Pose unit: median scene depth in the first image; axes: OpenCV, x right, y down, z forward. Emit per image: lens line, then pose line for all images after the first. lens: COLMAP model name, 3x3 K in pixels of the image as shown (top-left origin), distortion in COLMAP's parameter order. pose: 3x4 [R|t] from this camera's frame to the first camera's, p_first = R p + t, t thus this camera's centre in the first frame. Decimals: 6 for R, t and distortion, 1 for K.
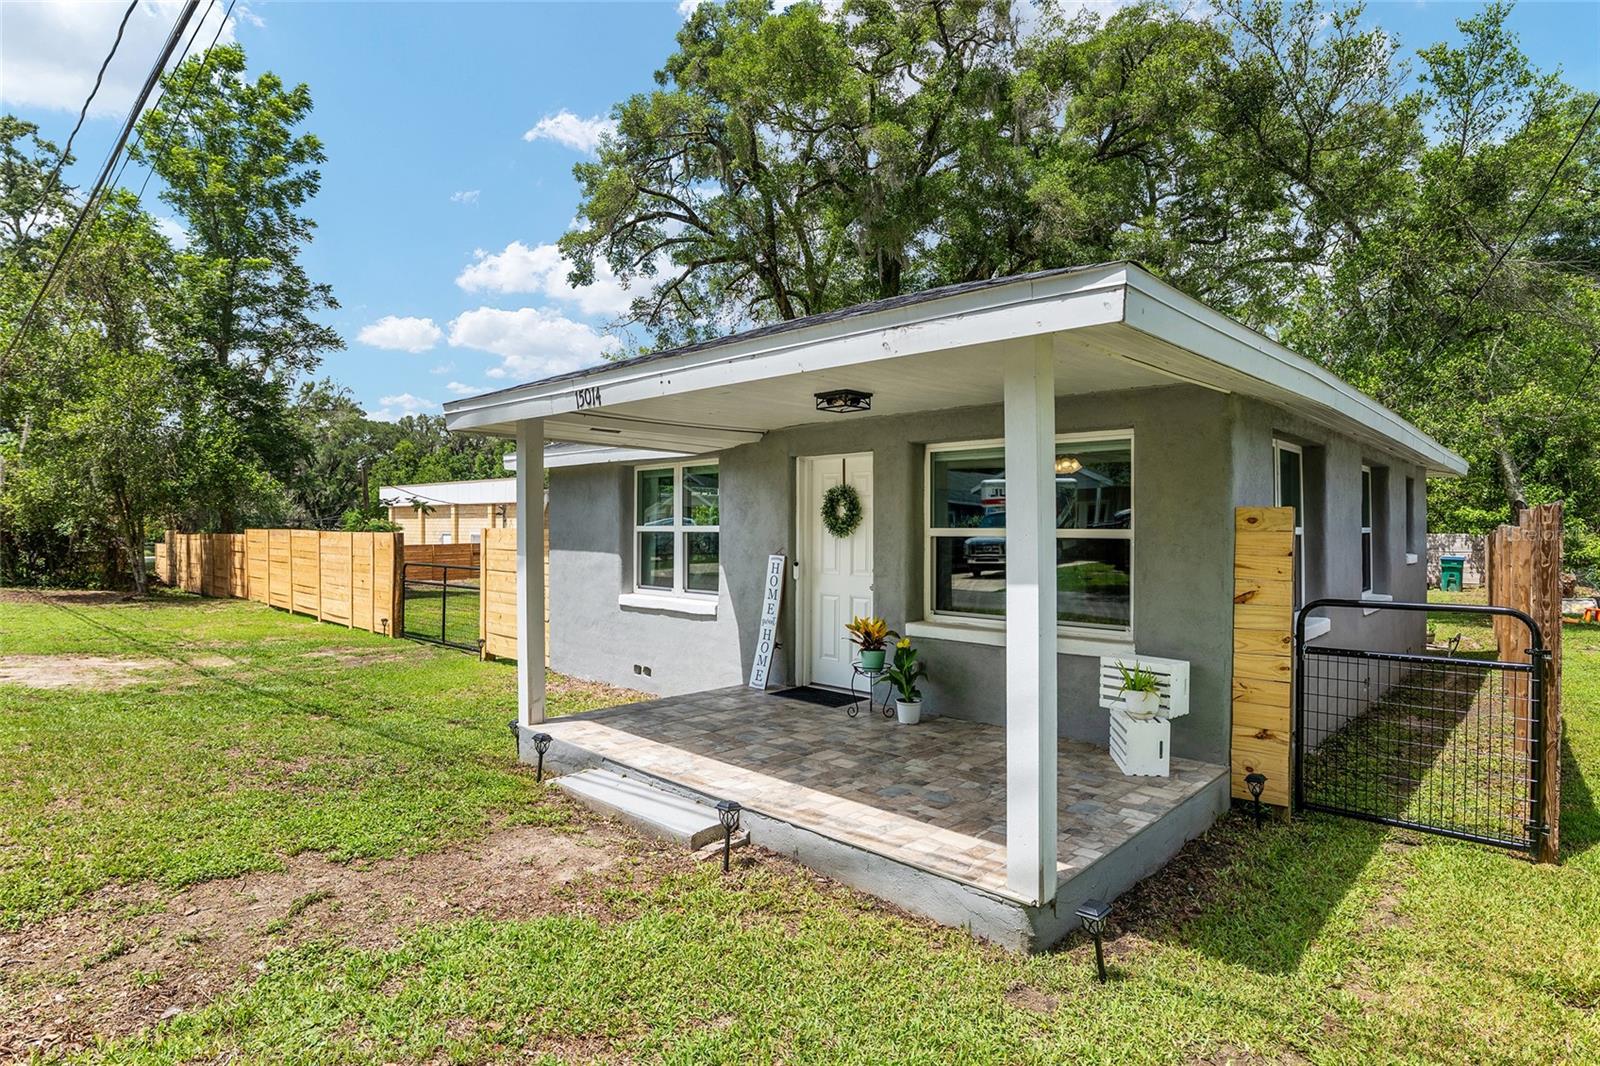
lens RADIAL K [[831.8, 0, 804.0], [0, 831.8, 527.9], [0, 0, 1]] dist [-0.045652, 0.000833]
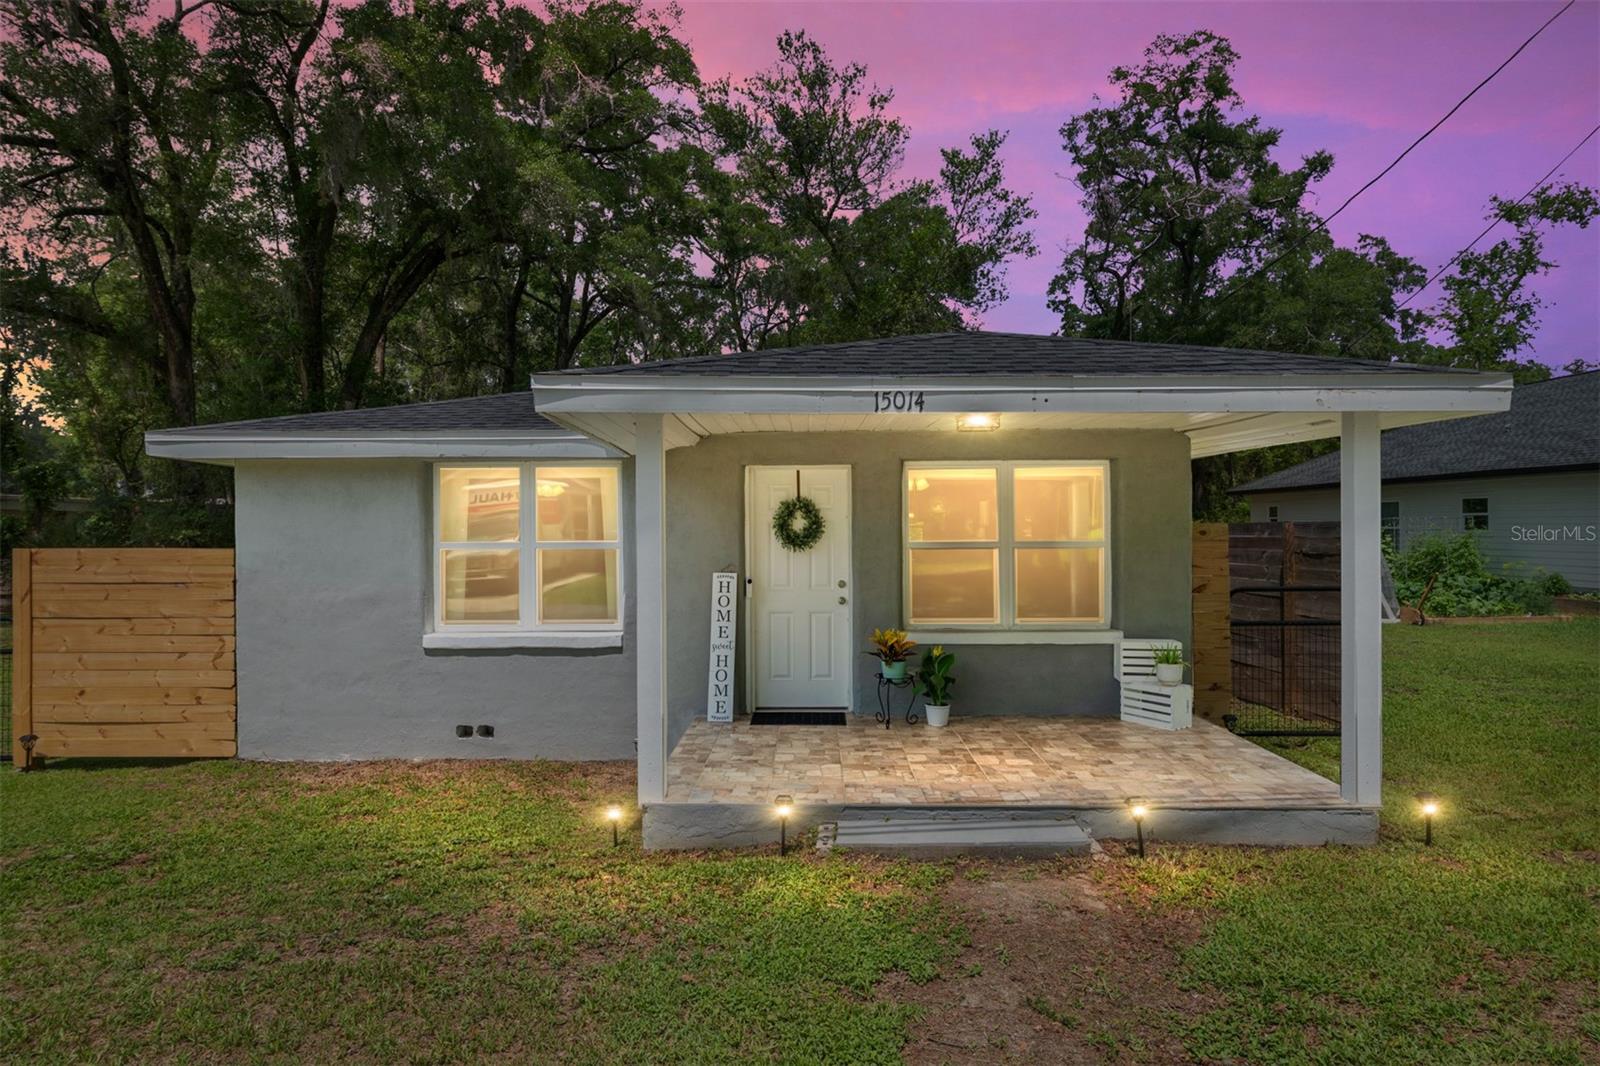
lens RADIAL K [[895.2, 0, 796.8], [0, 895.2, 535.5], [0, 0, 1]] dist [0.003490, -0.001051]
pose [[0.740282, -0.009643, 0.672228, -0.718912], [0.009434, 0.999948, 0.003956, -0.012139], [-0.672231, 0.003413, 0.740334, 0.256509]]
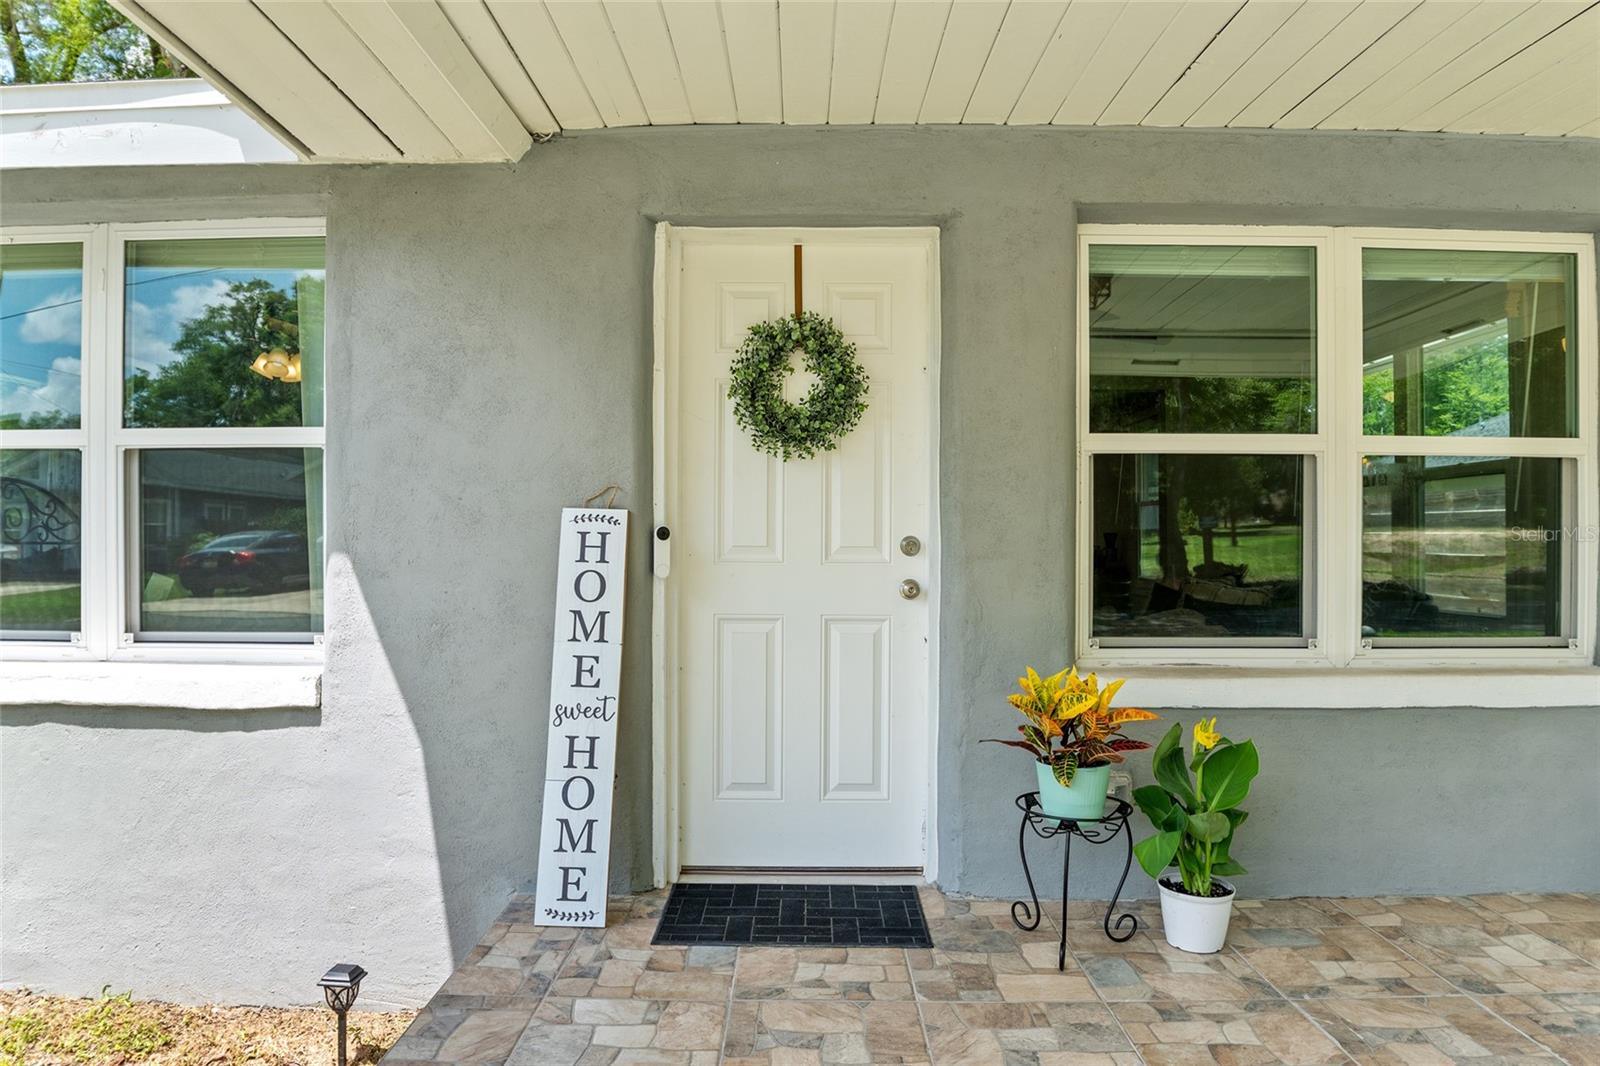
lens RADIAL K [[958.3, 0, 804.1], [0, 958.3, 555.2], [0, 0, 1]] dist [0.002986, -0.002139]
pose [[0.729398, -0.011292, 0.683996, -0.266174], [-0.000978, 0.999846, 0.017549, 0.051093], [-0.684089, -0.013469, 0.729274, 0.757911]]
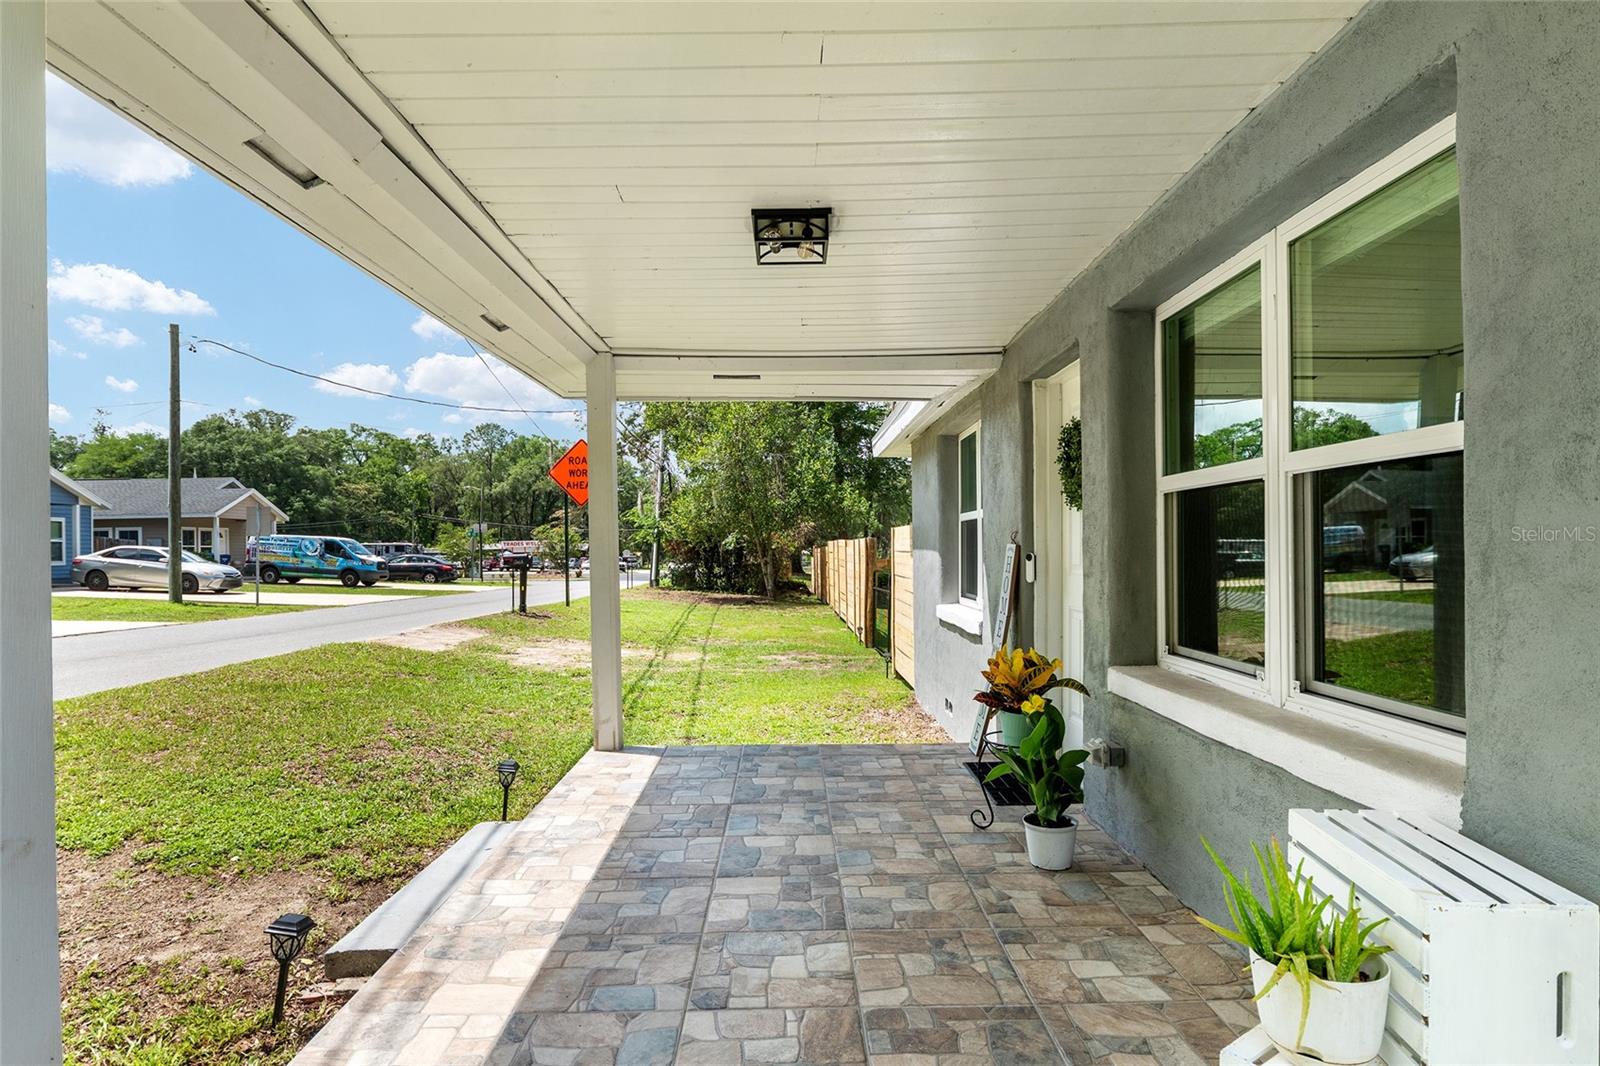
lens RADIAL K [[861.6, 0, 829.7], [0, 861.6, 551.6], [0, 0, 1]] dist [-0.012242, 0.000540]
pose [[0.698179, -0.009140, -0.715865, 0.381164], [0.012173, 0.999926, -0.000894, 0.043110], [0.715820, -0.008090, 0.698238, 0.515052]]
